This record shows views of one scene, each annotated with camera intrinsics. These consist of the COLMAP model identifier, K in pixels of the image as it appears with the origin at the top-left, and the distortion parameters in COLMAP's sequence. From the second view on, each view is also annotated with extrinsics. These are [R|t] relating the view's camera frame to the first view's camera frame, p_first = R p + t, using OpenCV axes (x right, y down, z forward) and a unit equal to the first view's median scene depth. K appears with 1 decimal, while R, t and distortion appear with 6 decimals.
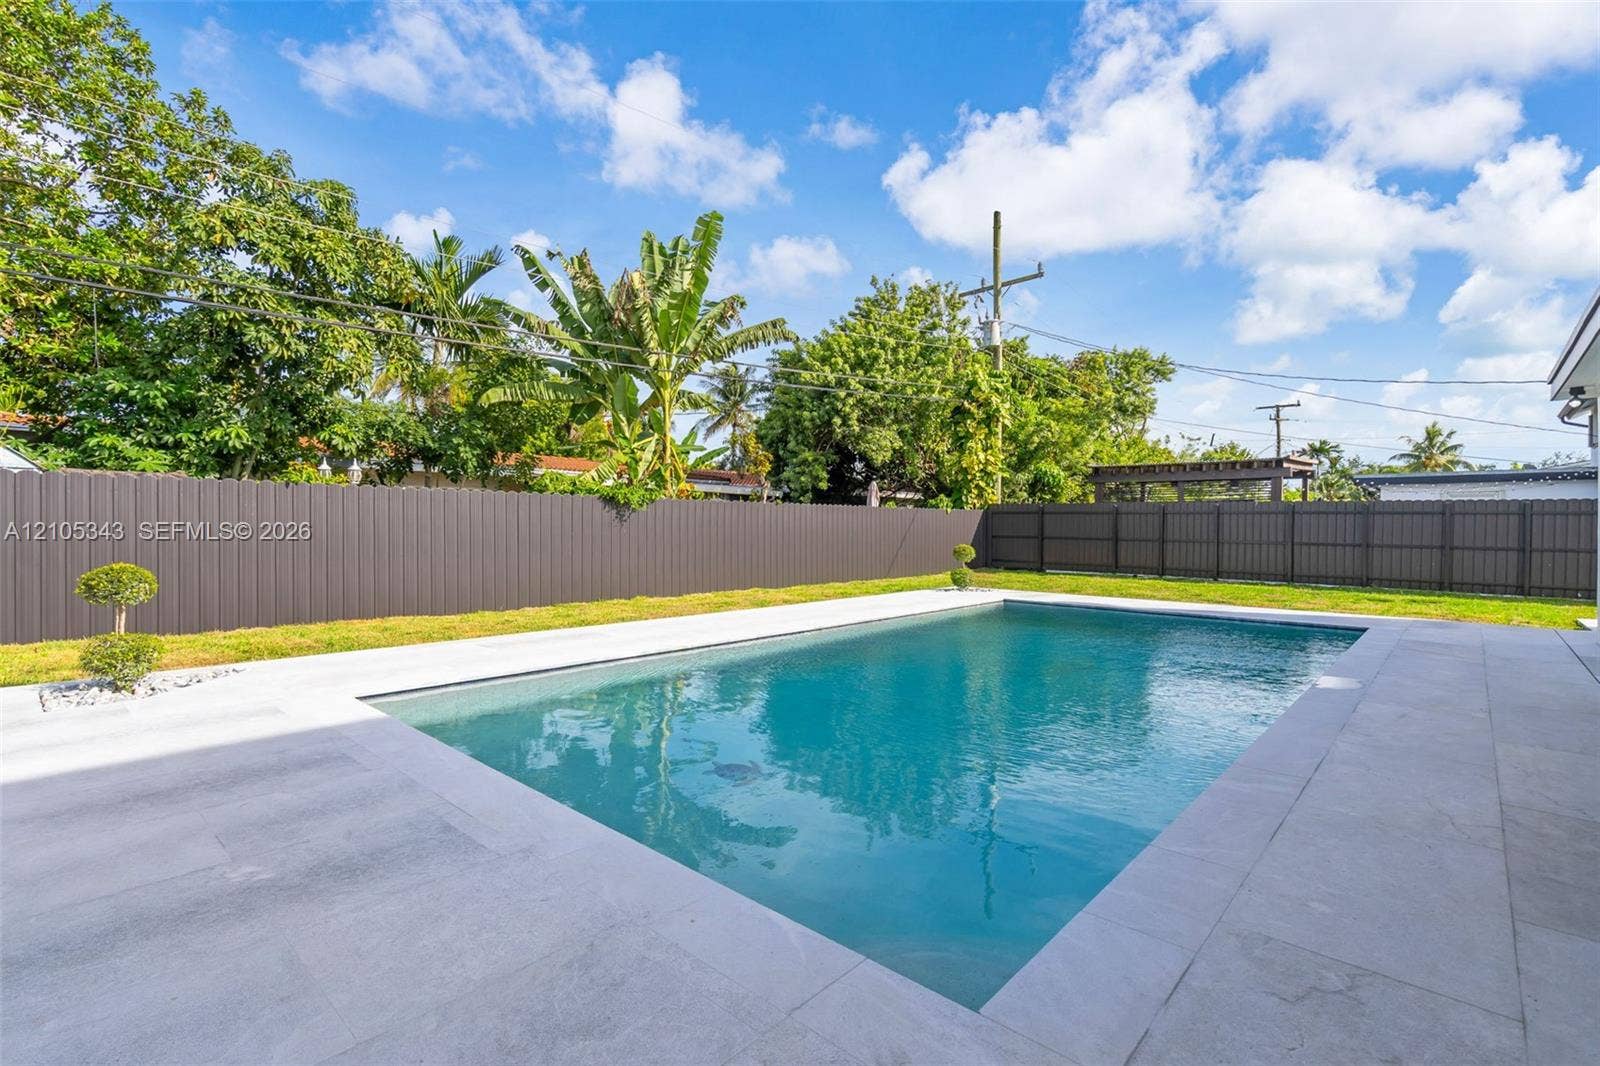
lens RADIAL K [[753.7, 0, 796.7], [0, 753.7, 533.7], [0, 0, 1]] dist [0.000570, -0.000179]
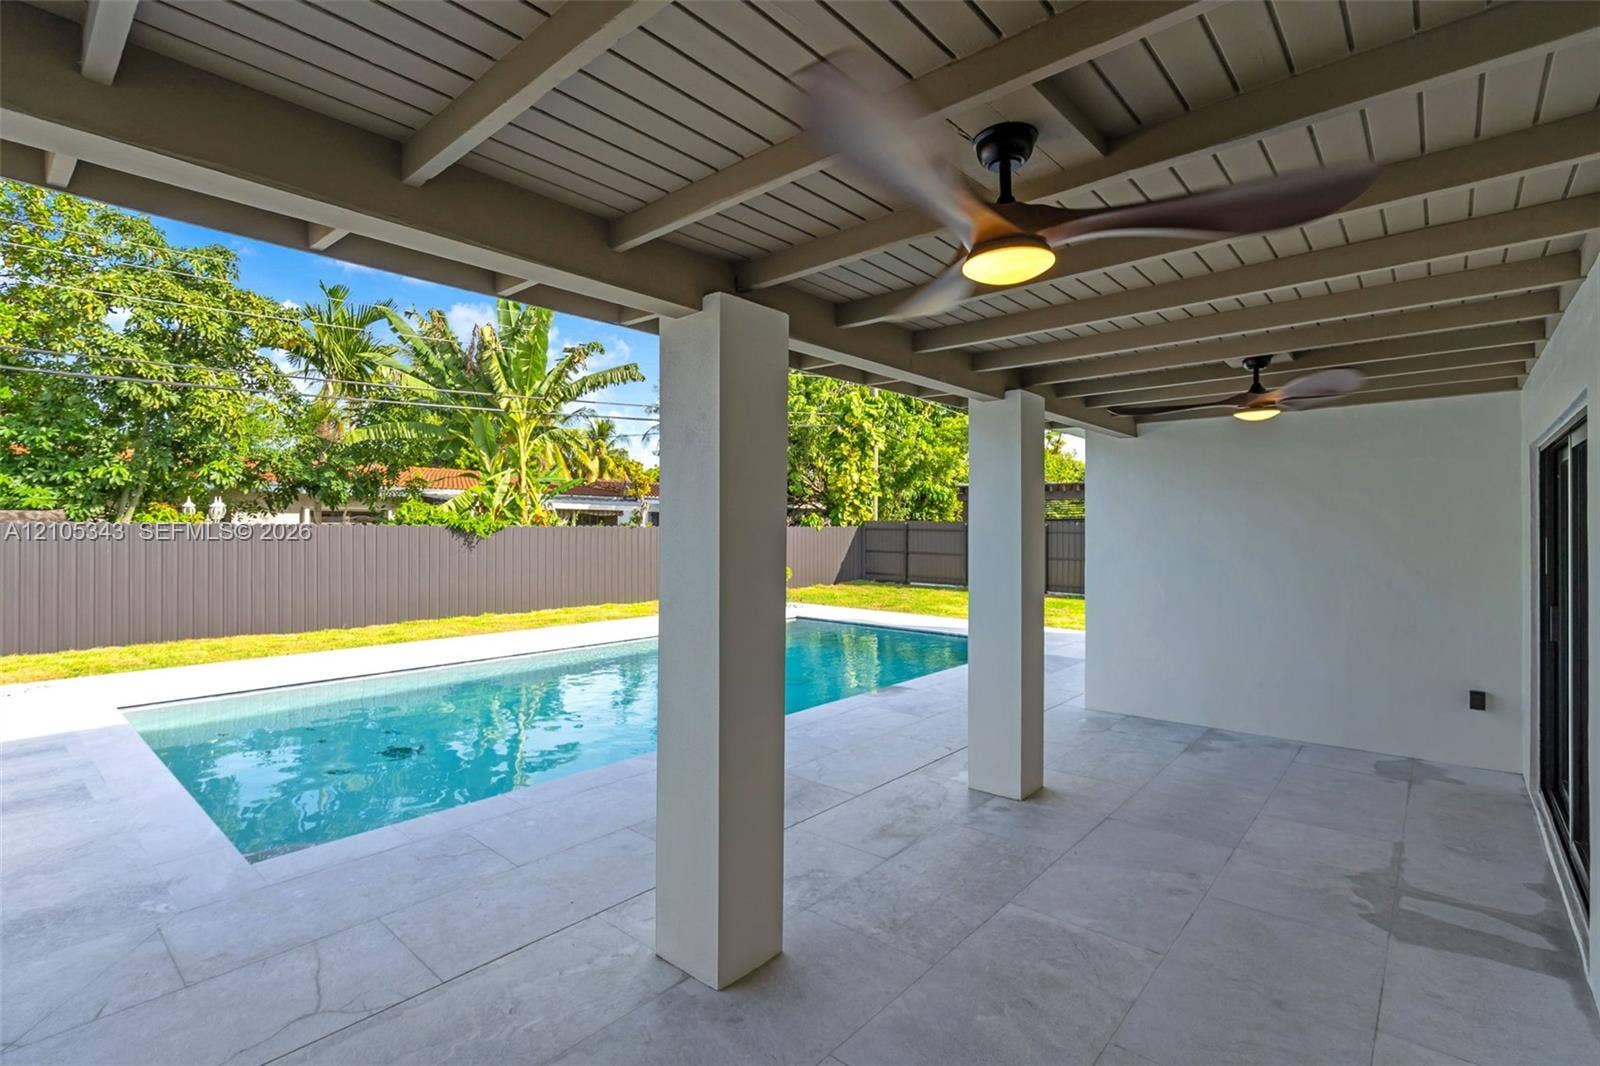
lens RADIAL K [[753.7, 0, 796.7], [0, 753.7, 533.7], [0, 0, 1]] dist [0.000570, -0.000179]
pose [[0.999698, -0.002400, 0.024474, 0.219116], [0.002433, 0.999996, -0.001292, -0.032219], [-0.024471, 0.001351, 0.999700, -0.138197]]
